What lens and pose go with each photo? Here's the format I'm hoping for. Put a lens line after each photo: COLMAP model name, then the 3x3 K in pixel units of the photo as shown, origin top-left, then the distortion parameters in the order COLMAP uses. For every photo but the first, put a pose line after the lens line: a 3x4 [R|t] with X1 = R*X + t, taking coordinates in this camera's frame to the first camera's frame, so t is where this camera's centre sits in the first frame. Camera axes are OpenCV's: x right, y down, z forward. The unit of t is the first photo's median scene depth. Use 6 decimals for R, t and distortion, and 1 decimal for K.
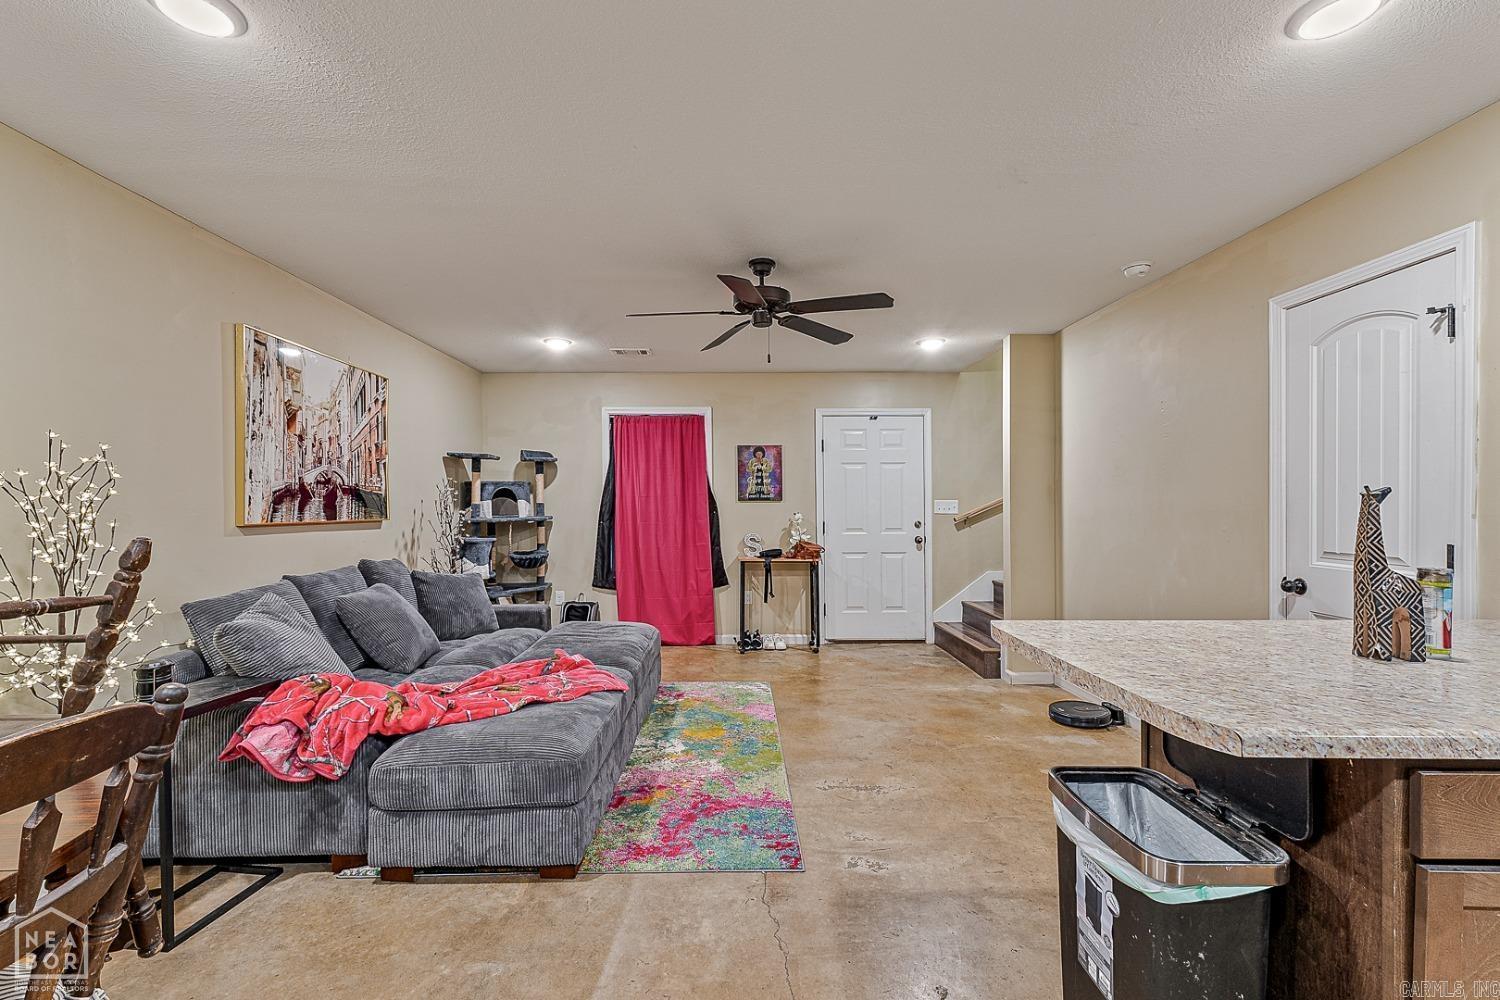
lens RADIAL K [[639.9, 0, 739.5], [0, 639.9, 502.3], [0, 0, 1]] dist [0.004611, 0.000211]
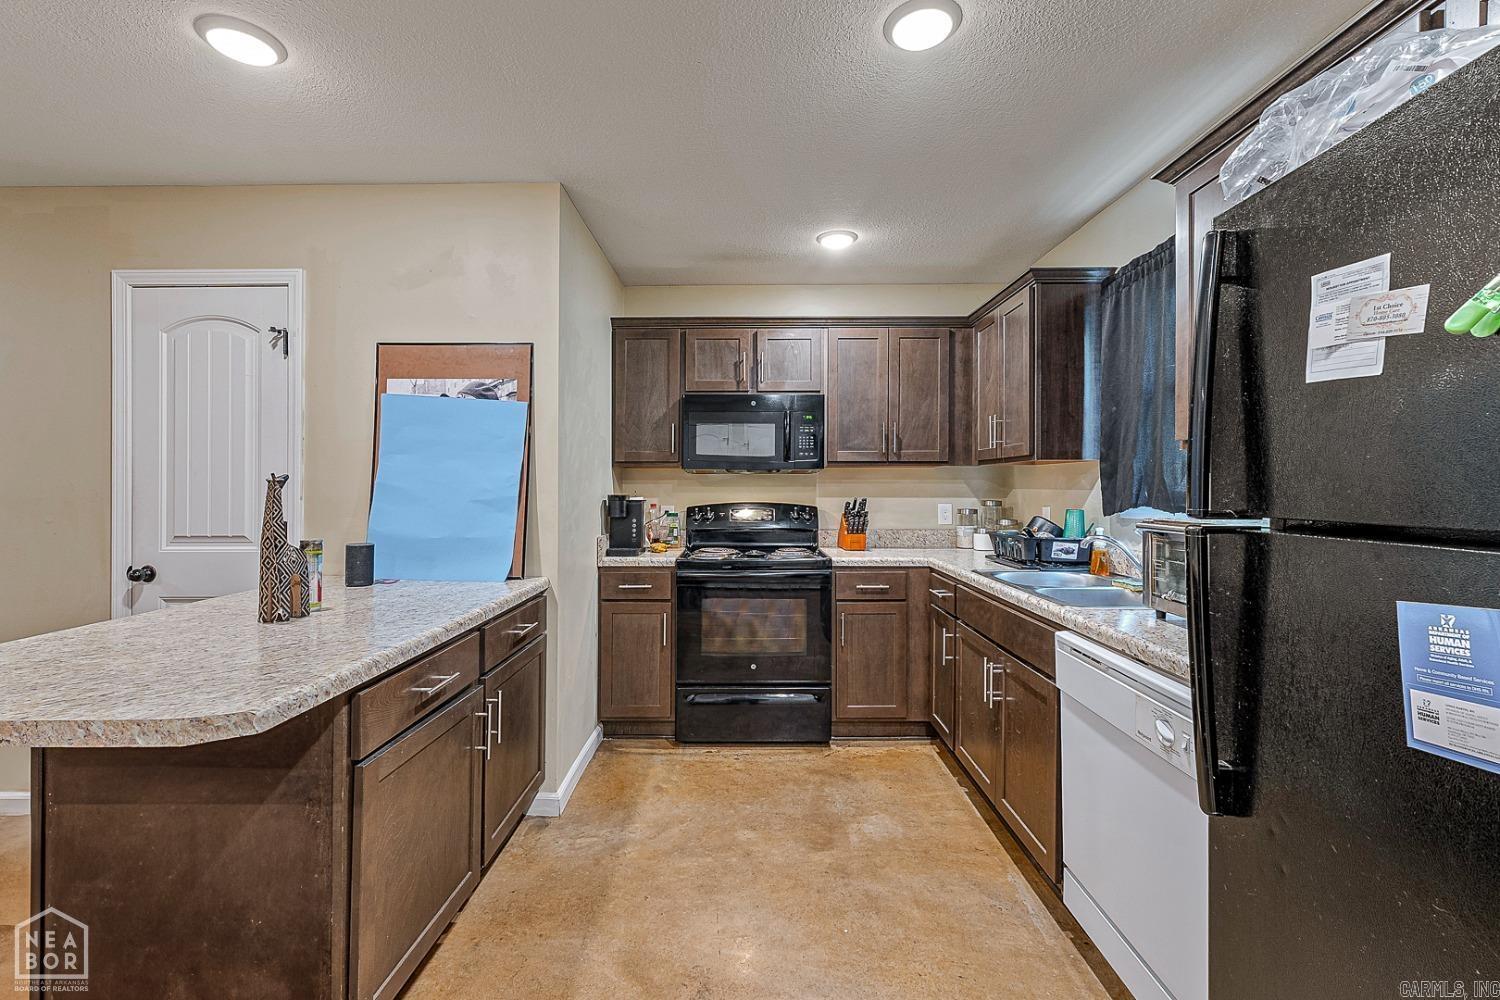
lens RADIAL K [[639.9, 0, 736.4], [0, 639.9, 484.2], [0, 0, 1]] dist [0.004611, 0.000211]
pose [[0.020919, 0.003442, 0.999775, -0.063626], [0.003540, 0.999988, -0.003517, 0.000565], [-0.999775, 0.003613, 0.020907, 0.058201]]
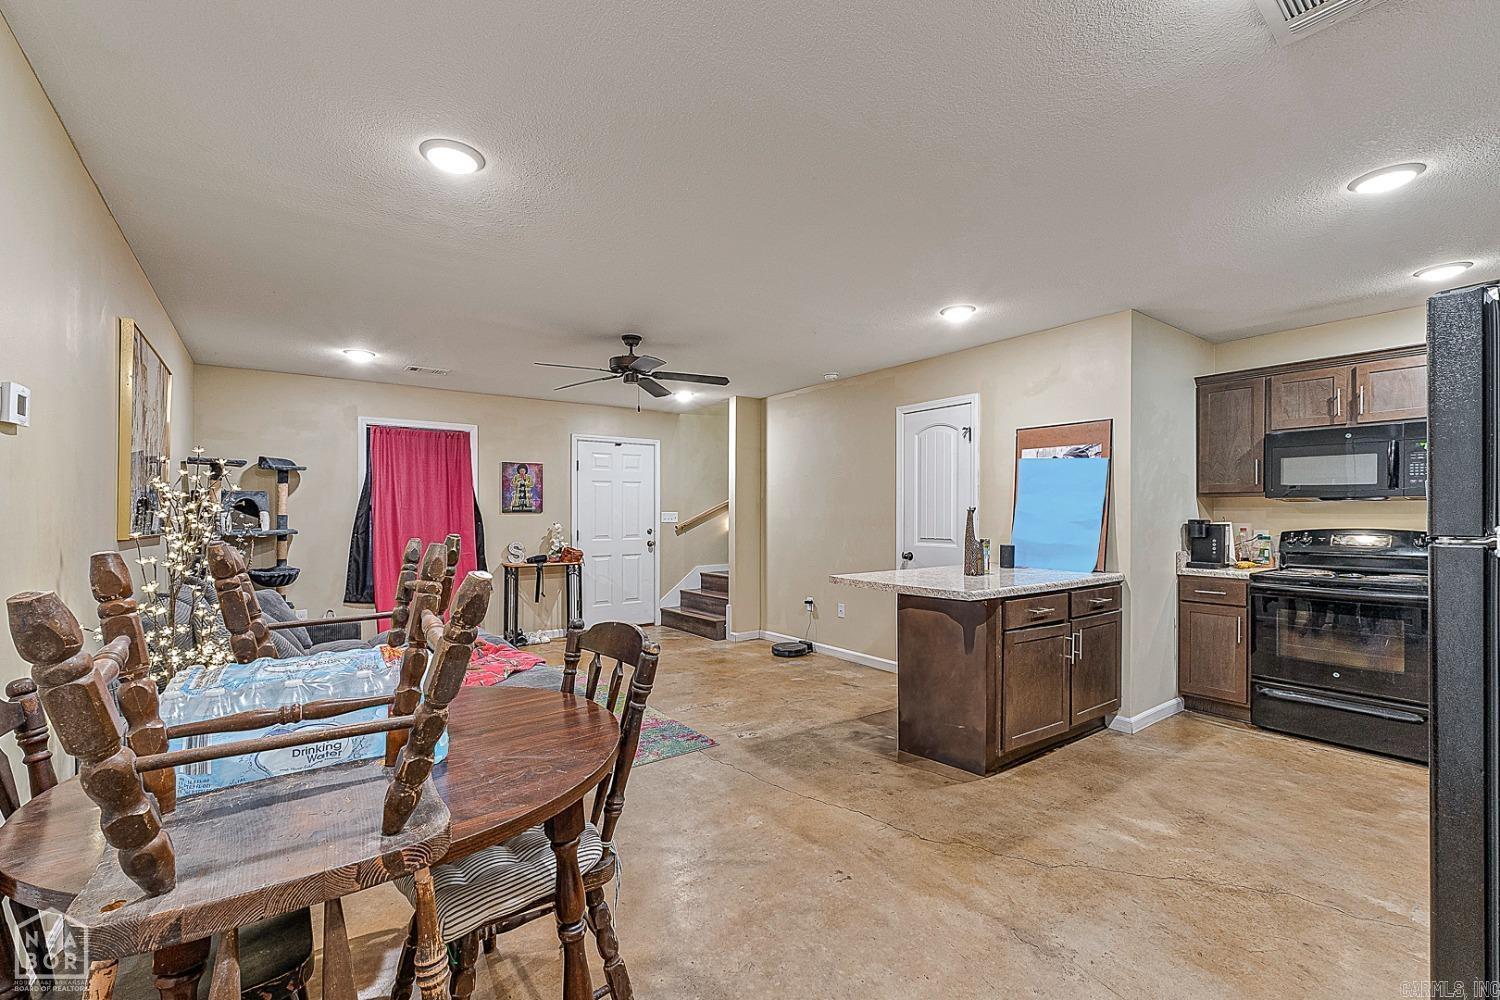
lens RADIAL K [[639.9, 0, 749.8], [0, 639.9, 513.8], [0, 0, 1]] dist [0.004611, 0.000211]
pose [[0.806557, -0.001372, 0.591155, -0.483281], [0.001649, 0.999999, 0.000072, 0.000210], [-0.591154, 0.000916, 0.806558, -0.206185]]
